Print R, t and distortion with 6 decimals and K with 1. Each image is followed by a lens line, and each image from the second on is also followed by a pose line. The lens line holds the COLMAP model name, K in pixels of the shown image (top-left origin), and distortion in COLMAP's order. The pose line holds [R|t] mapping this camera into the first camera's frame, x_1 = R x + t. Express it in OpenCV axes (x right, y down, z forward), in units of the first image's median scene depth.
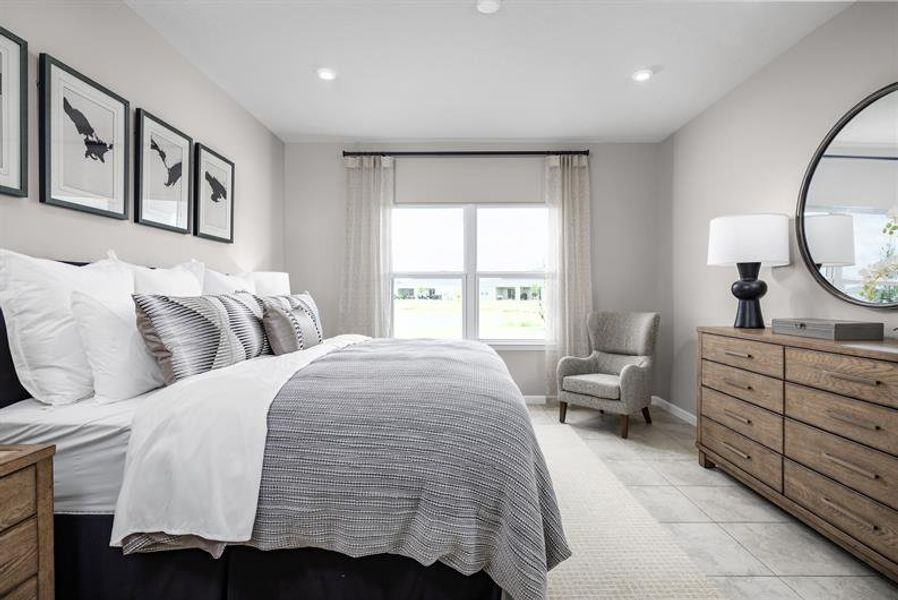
lens RADIAL K [[449.5, 0, 449.0], [0, 449.5, 300.0], [0, 0, 1]] dist [0.001088, 0.000485]
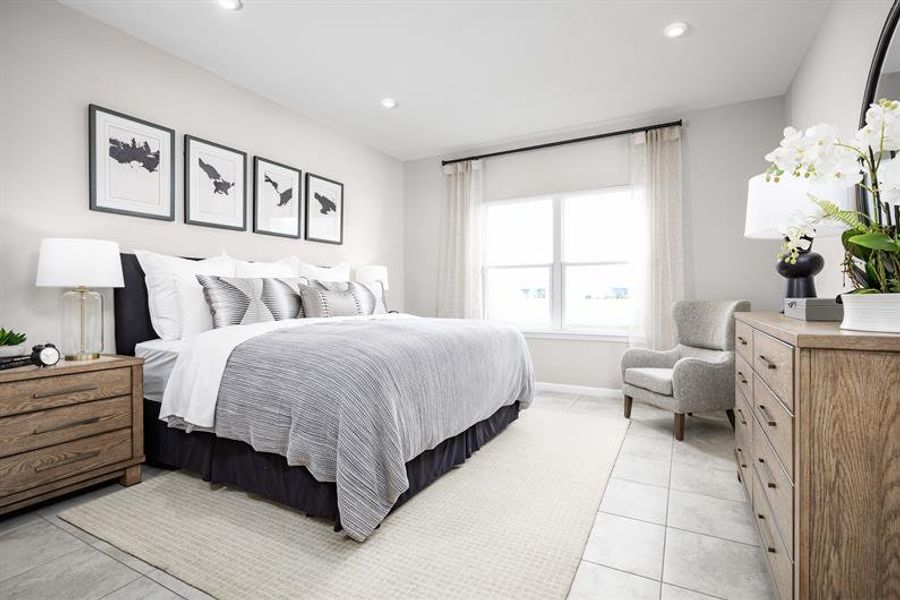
lens RADIAL K [[437.7, 0, 450.0], [0, 437.7, 300.0], [0, 0, 1]] dist [-0.002427, -0.000139]
pose [[0.878082, 0.005636, -0.478476, 0.493258], [-0.006407, 0.999979, 0.000021, 0.041323], [0.478467, 0.003048, 0.878100, 0.030676]]
